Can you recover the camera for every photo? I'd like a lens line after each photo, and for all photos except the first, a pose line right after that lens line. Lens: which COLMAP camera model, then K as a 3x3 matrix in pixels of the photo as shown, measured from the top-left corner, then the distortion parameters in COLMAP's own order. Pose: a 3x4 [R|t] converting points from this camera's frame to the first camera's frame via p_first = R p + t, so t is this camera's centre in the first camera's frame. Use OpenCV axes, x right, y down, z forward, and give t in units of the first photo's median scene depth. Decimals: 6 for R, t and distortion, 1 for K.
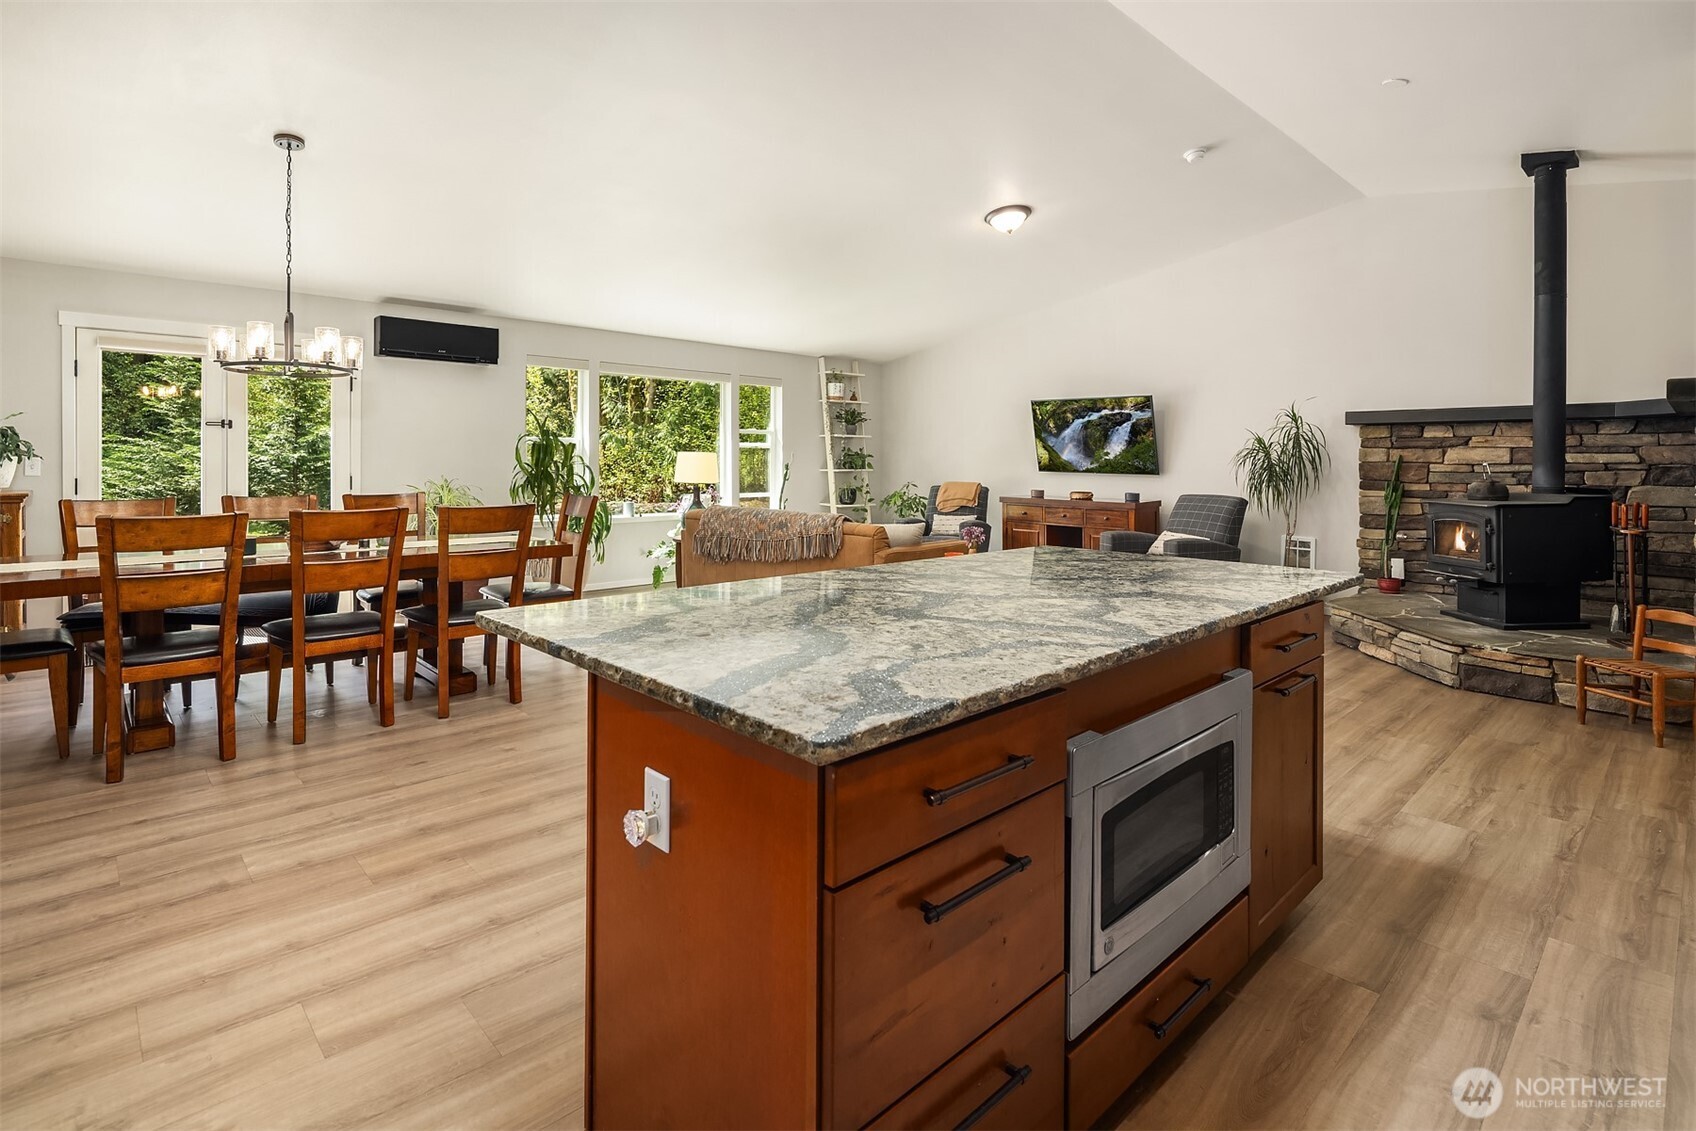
lens RADIAL K [[814.3, 0, 854.4], [0, 814.3, 460.7], [0, 0, 1]] dist [0.002077, 0.001170]
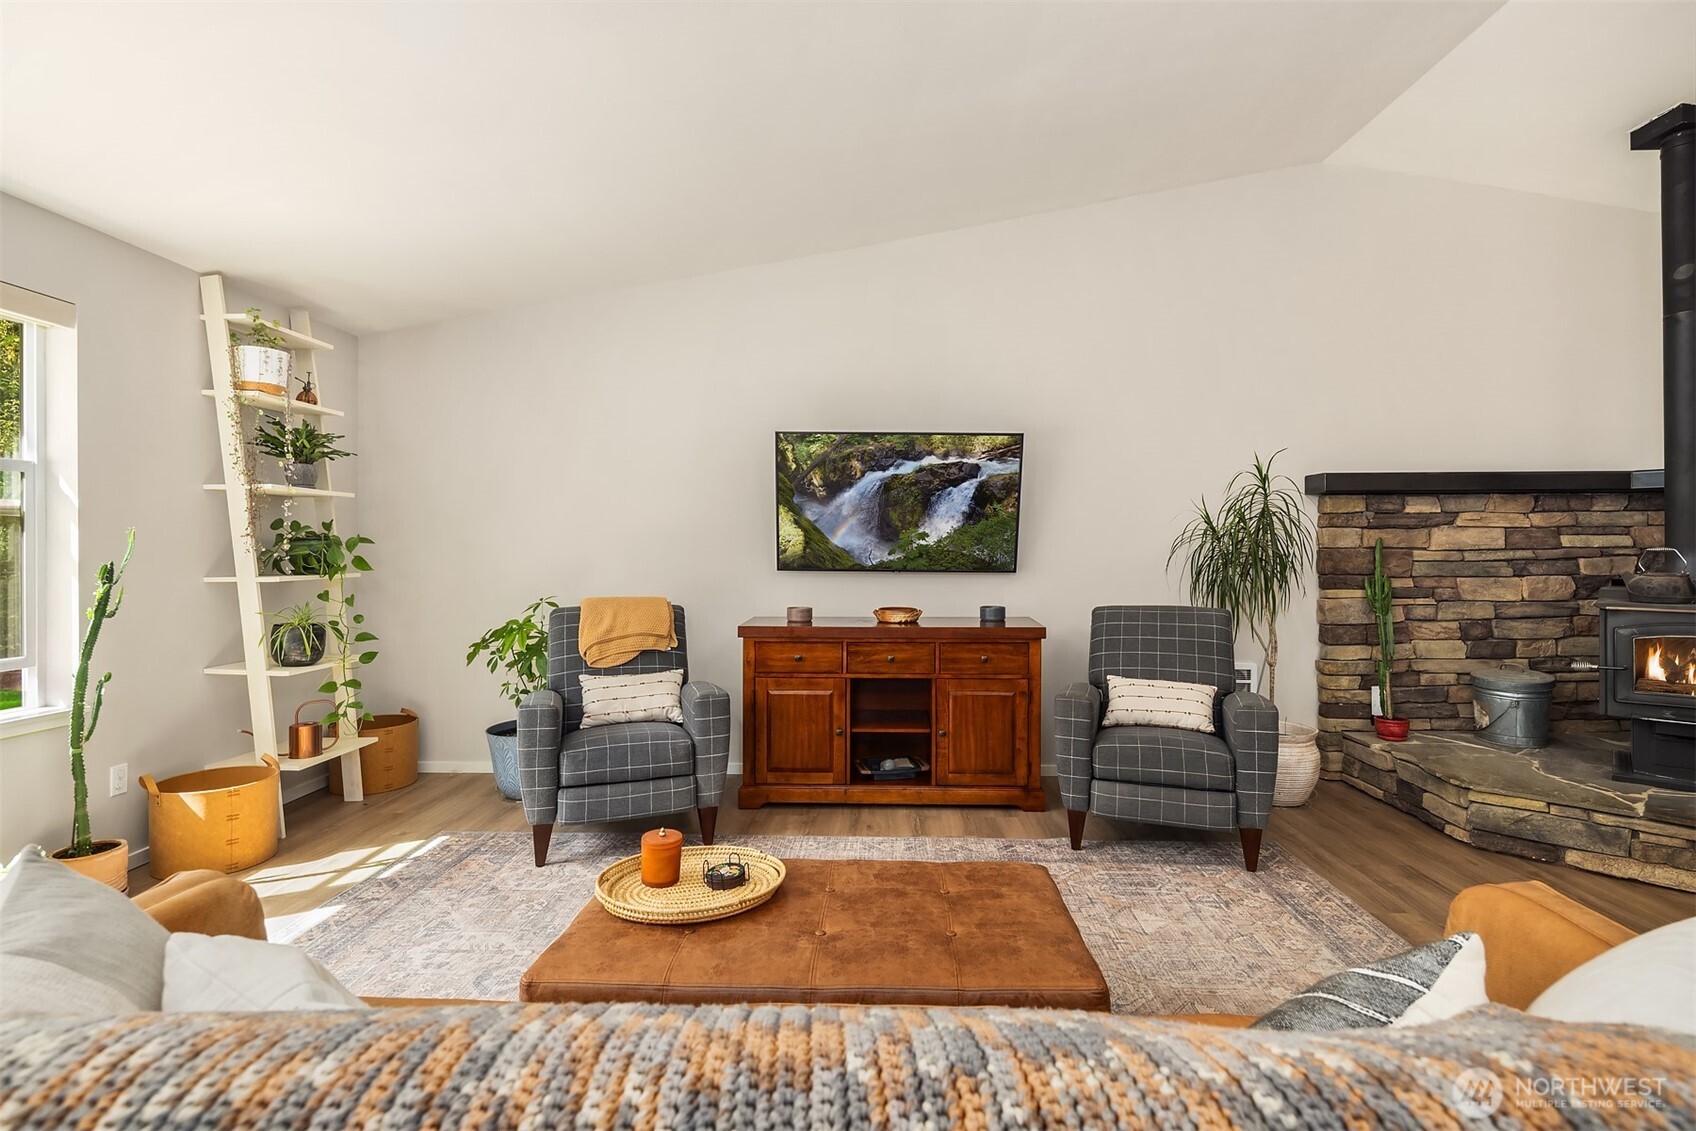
lens RADIAL K [[816.9, 0, 852.2], [0, 816.9, 543.2], [0, 0, 1]] dist [0.003403, -0.001068]
pose [[0.711906, -0.001025, 0.702274, -0.140639], [0.007159, 0.999958, -0.005798, -0.001323], [-0.702238, 0.009155, 0.711883, 0.792689]]
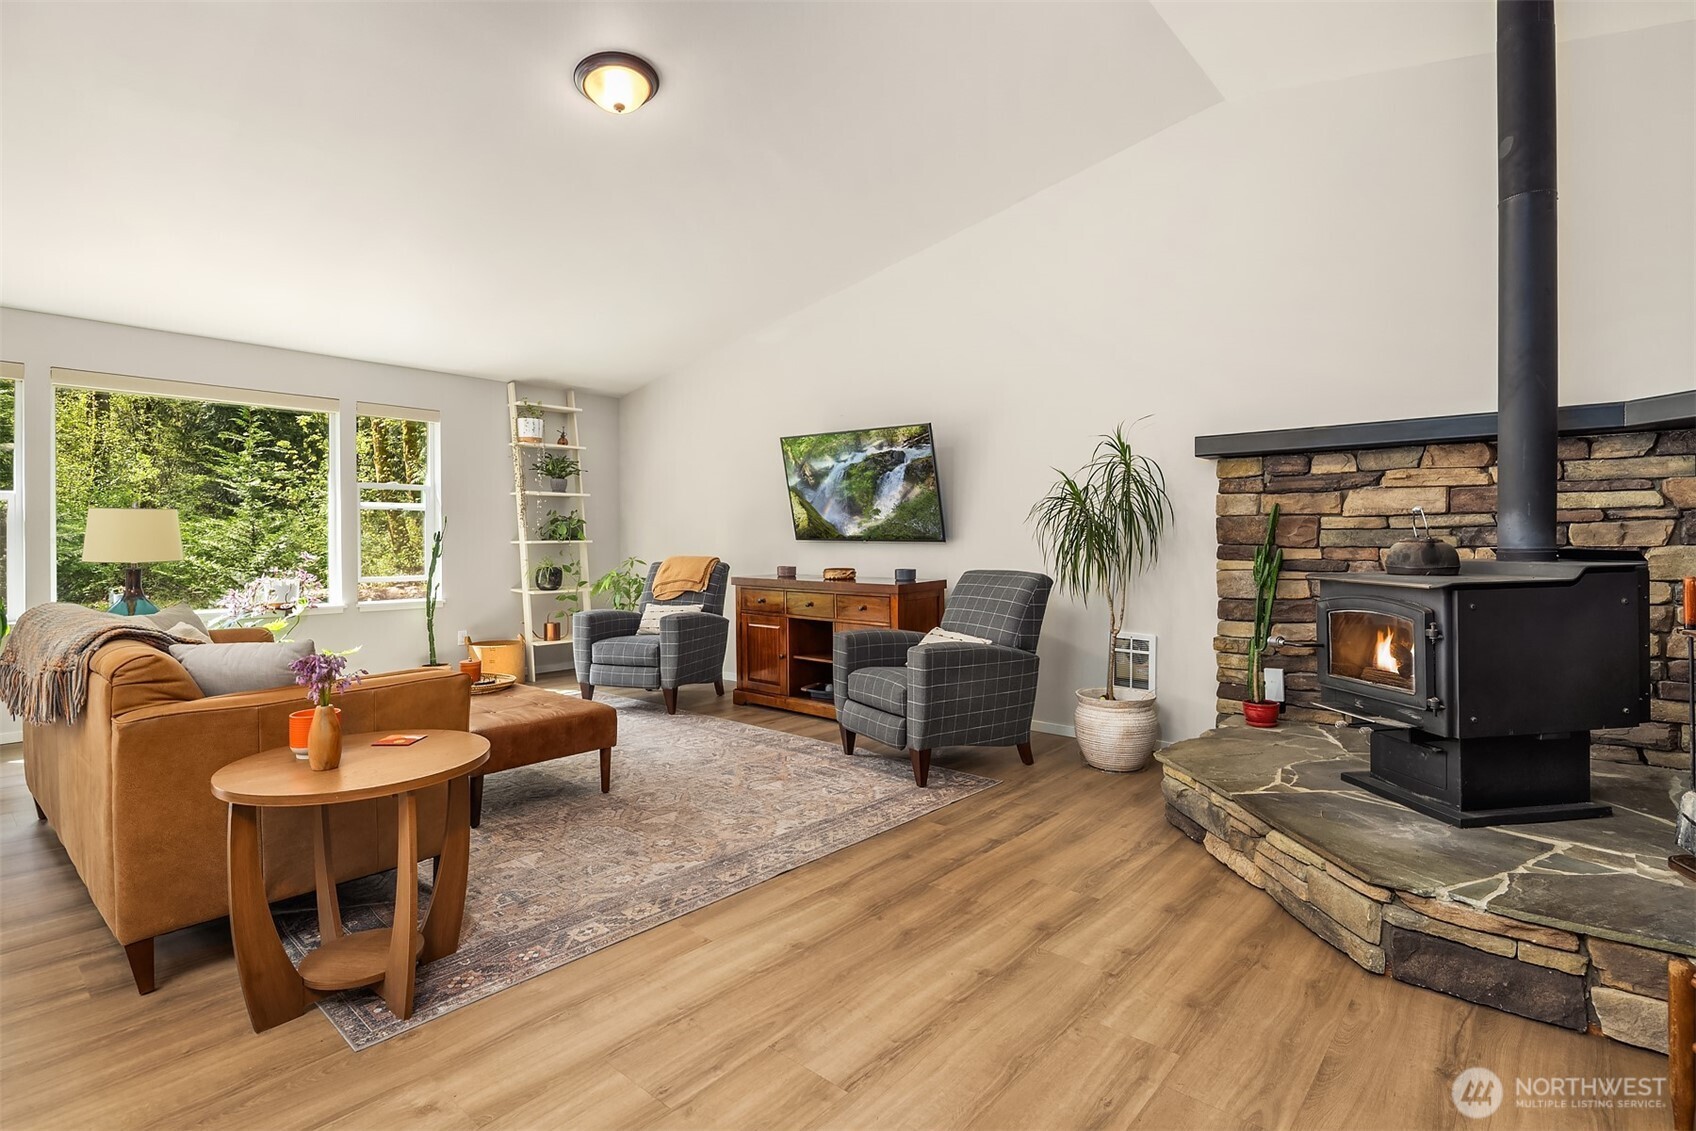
lens RADIAL K [[816.9, 0, 852.2], [0, 816.9, 543.2], [0, 0, 1]] dist [0.003403, -0.001068]
pose [[0.995337, -0.009312, 0.096006, 0.276365], [0.008842, 0.999947, 0.005322, 0.016866], [-0.096051, -0.004449, 0.995366, 0.394538]]
